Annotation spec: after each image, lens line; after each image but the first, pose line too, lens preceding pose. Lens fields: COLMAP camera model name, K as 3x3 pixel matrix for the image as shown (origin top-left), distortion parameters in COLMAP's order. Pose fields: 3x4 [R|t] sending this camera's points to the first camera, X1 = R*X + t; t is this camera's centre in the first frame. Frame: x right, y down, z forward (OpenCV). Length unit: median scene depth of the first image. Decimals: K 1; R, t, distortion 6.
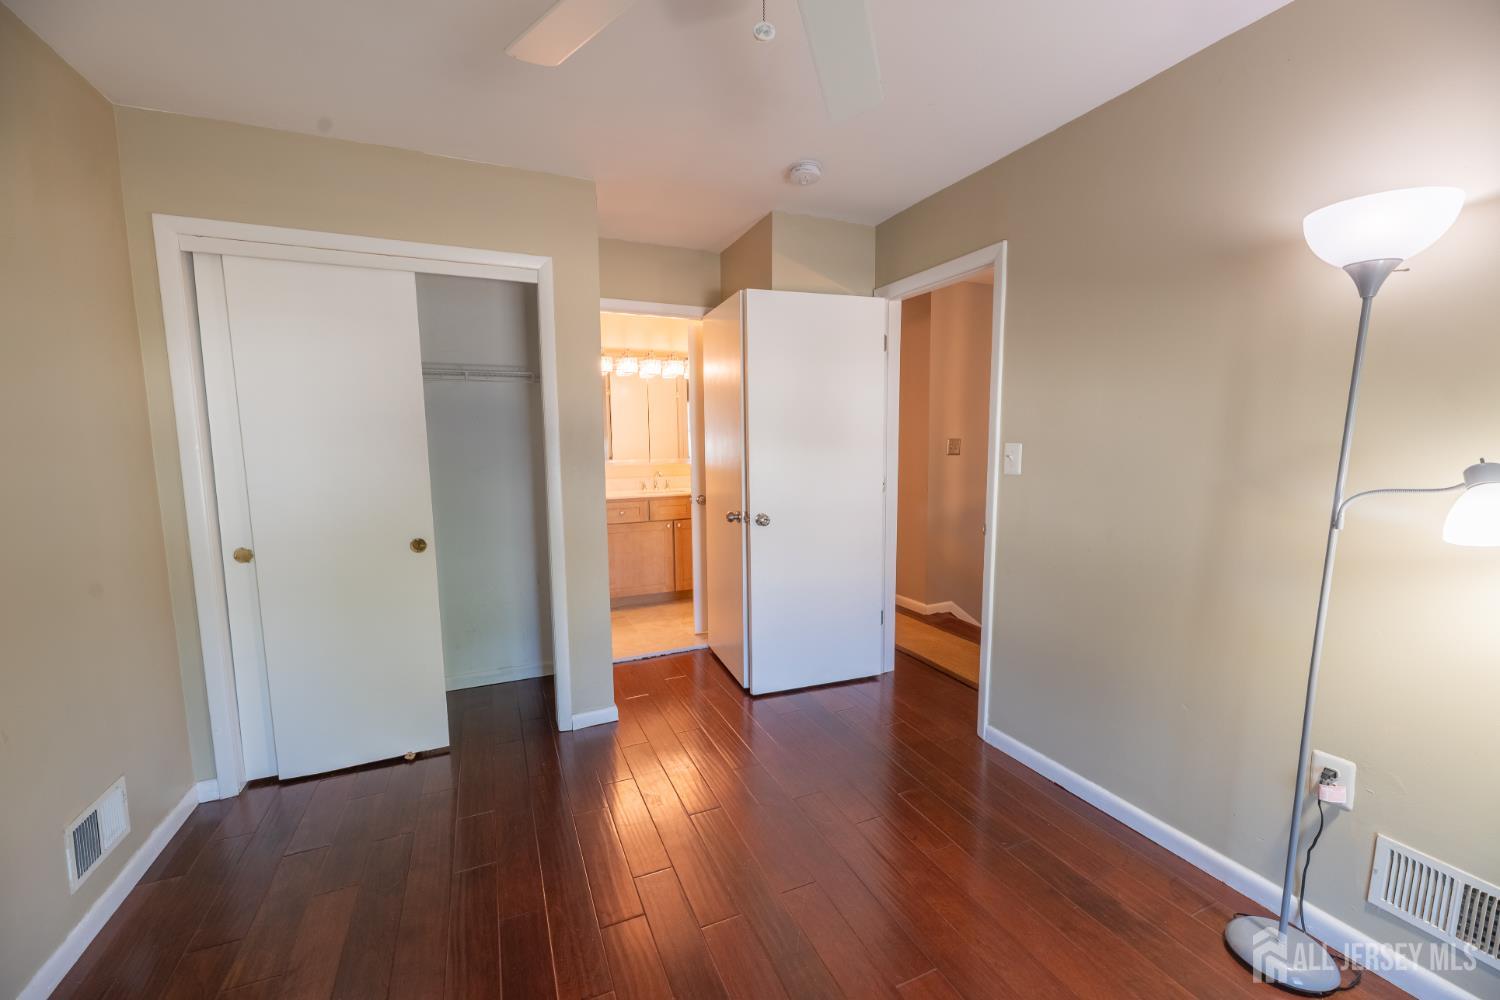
lens RADIAL K [[603.3, 0, 754.0], [0, 603.3, 506.6], [0, 0, 1]] dist [0.000745, -0.002184]
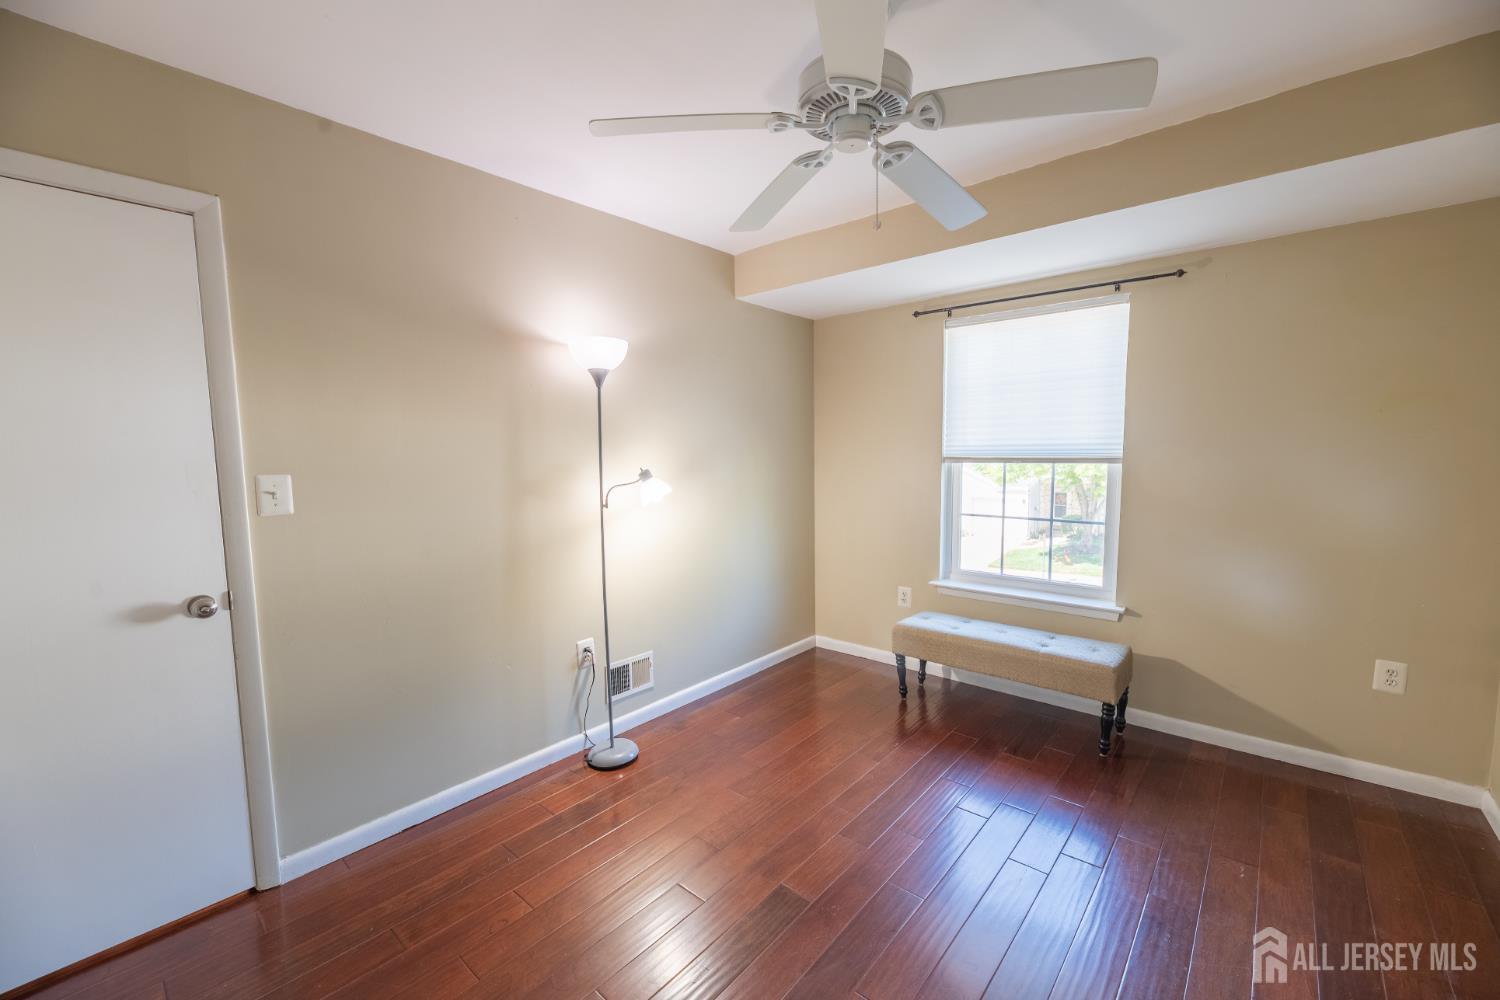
lens RADIAL K [[606.5, 0, 754.1], [0, 606.5, 505.1], [0, 0, 1]] dist [-0.001027, -0.000268]
pose [[-0.426129, -0.067337, 0.902153, -0.552745], [0.121822, 0.983872, 0.130979, -0.098220], [-0.896423, 0.165715, -0.411053, 0.814649]]
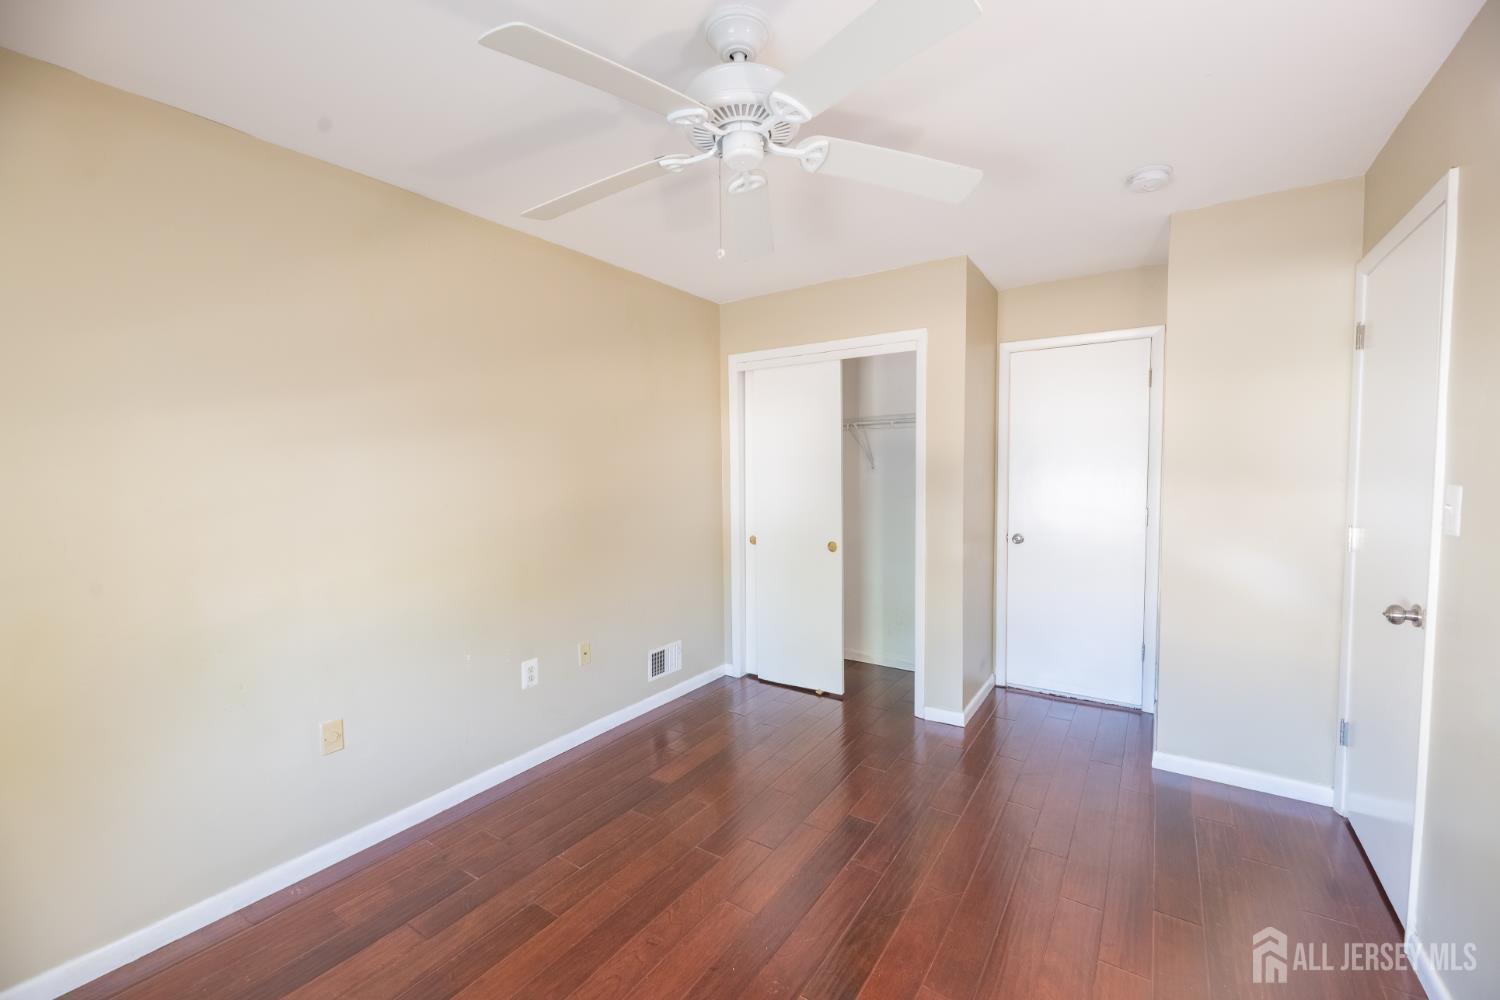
lens RADIAL K [[606.5, 0, 754.1], [0, 606.5, 505.1], [0, 0, 1]] dist [-0.001027, -0.000268]
pose [[0.531892, 0.050077, -0.845330, 0.601977], [-0.090382, 0.995905, 0.002128, -0.022411], [0.841975, 0.075271, 0.534240, 0.066087]]
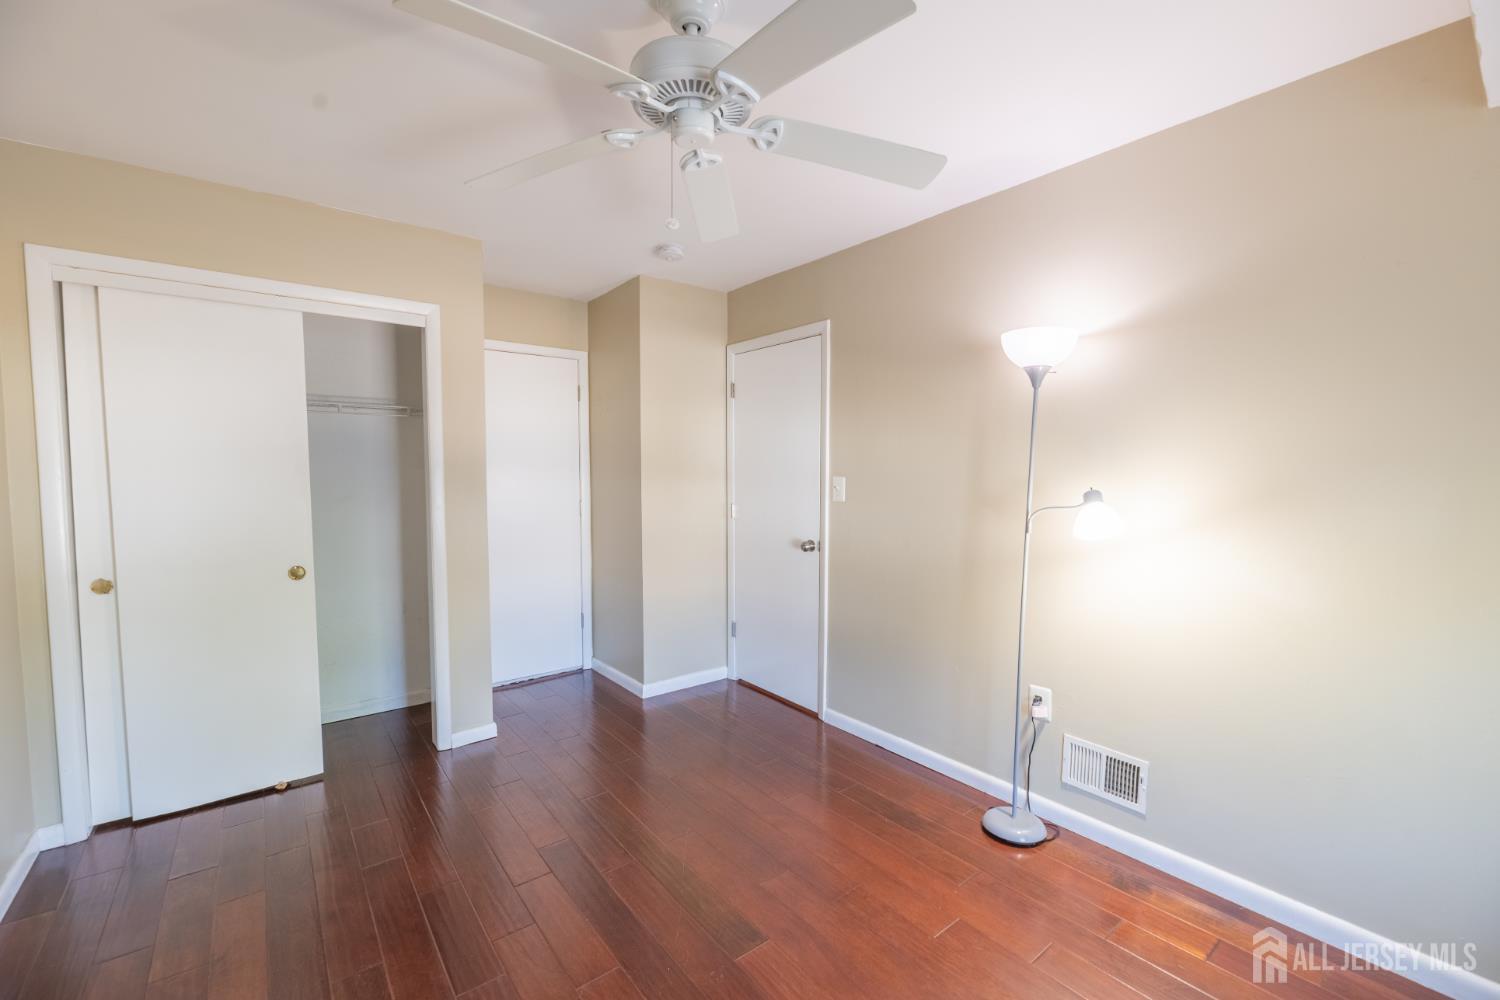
lens RADIAL K [[630.7, 0, 752.8], [0, 630.7, 506.7], [0, 0, 1]] dist [-0.001179, -0.000317]
pose [[0.969910, -0.005740, 0.243396, -0.070964], [0.019240, 0.998403, -0.053123, 0.025169], [-0.242702, 0.056207, 0.968471, -0.245123]]
